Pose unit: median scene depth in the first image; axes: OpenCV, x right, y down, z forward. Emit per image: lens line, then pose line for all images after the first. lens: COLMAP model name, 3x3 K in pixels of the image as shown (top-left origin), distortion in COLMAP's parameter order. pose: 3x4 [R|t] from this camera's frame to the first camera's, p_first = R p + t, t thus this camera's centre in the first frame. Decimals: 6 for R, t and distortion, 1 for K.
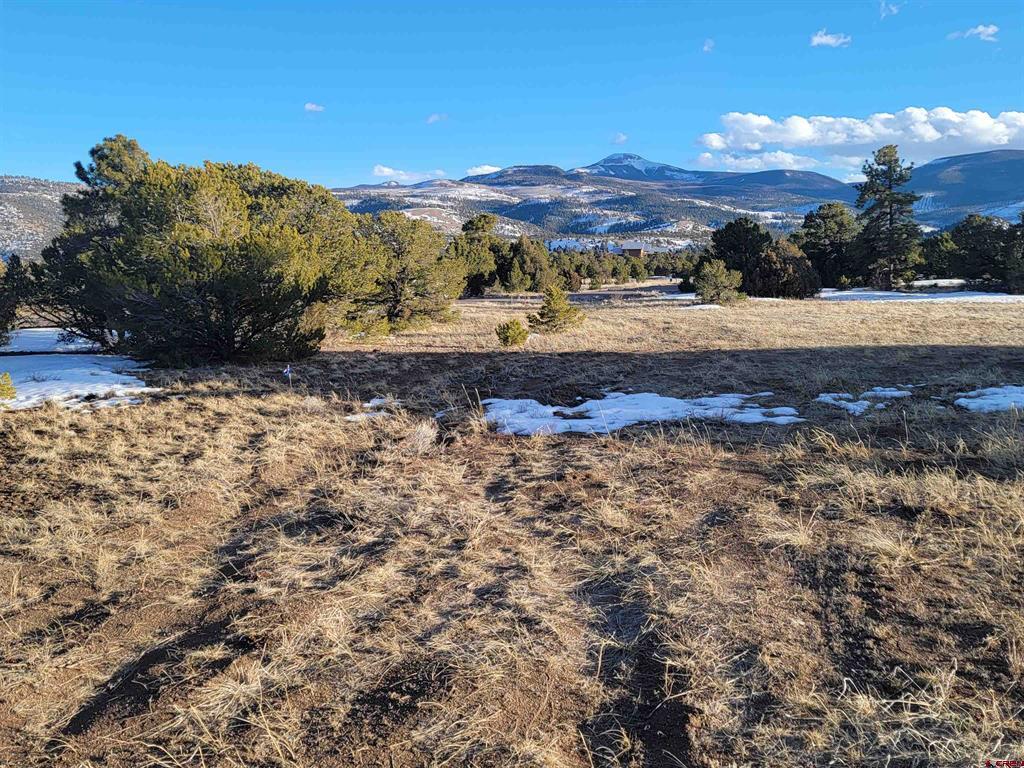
lens RADIAL K [[1211.8, 0, 432.6], [0, 1211.8, 401.9], [0, 0, 1]] dist [0.120038, -0.046333]
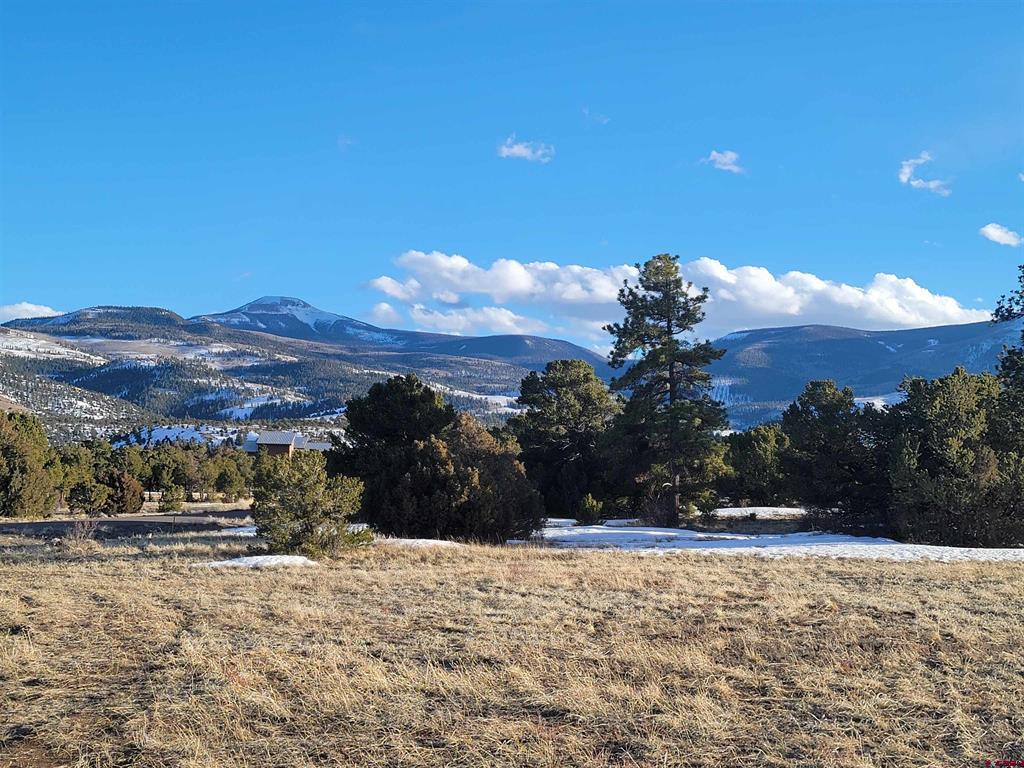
lens RADIAL K [[1402.9, 0, 510.0], [0, 1402.9, 365.5], [0, 0, 1]] dist [0.055623, -0.228904]
pose [[0.972660, 0.039099, 0.228917, 0.155788], [0.005541, 0.981537, -0.191190, -0.041510], [-0.232166, 0.187232, 0.954486, 0.413636]]
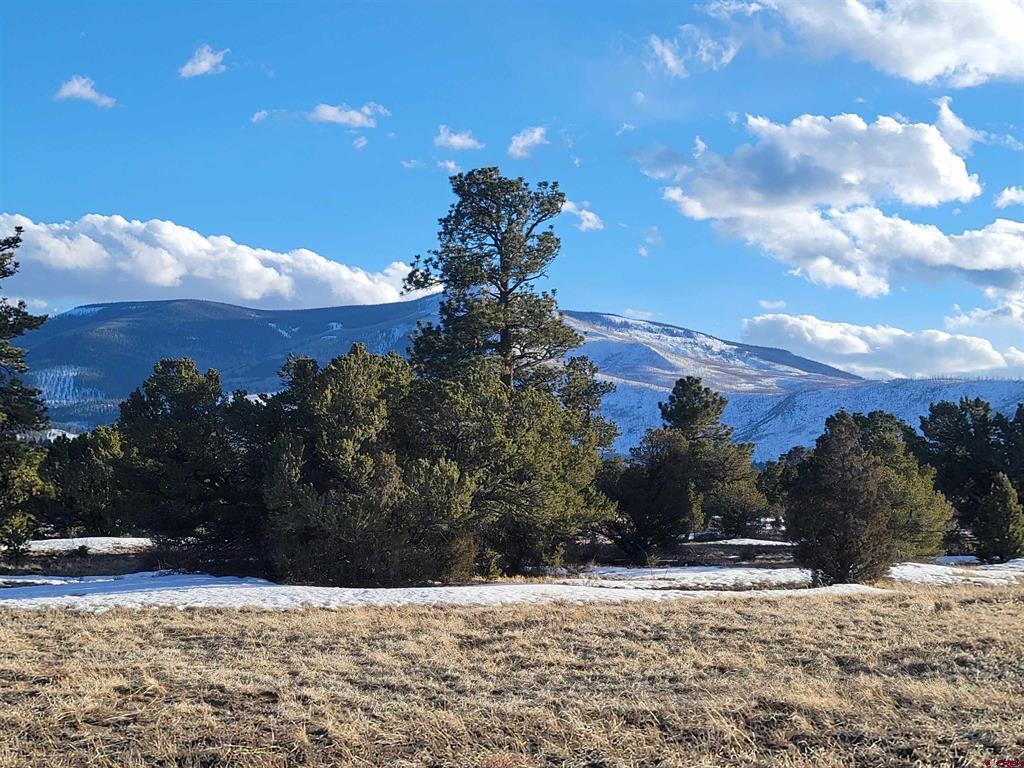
lens RADIAL K [[1727.8, 0, 512.0], [0, 1727.8, 384.0], [0, 0, 1]] dist [0.114290, -0.082046]
pose [[0.810808, 0.056389, 0.582590, 0.189088], [0.051373, 0.984651, -0.166802, -0.046816], [-0.583053, 0.165173, 0.795466, 0.463518]]
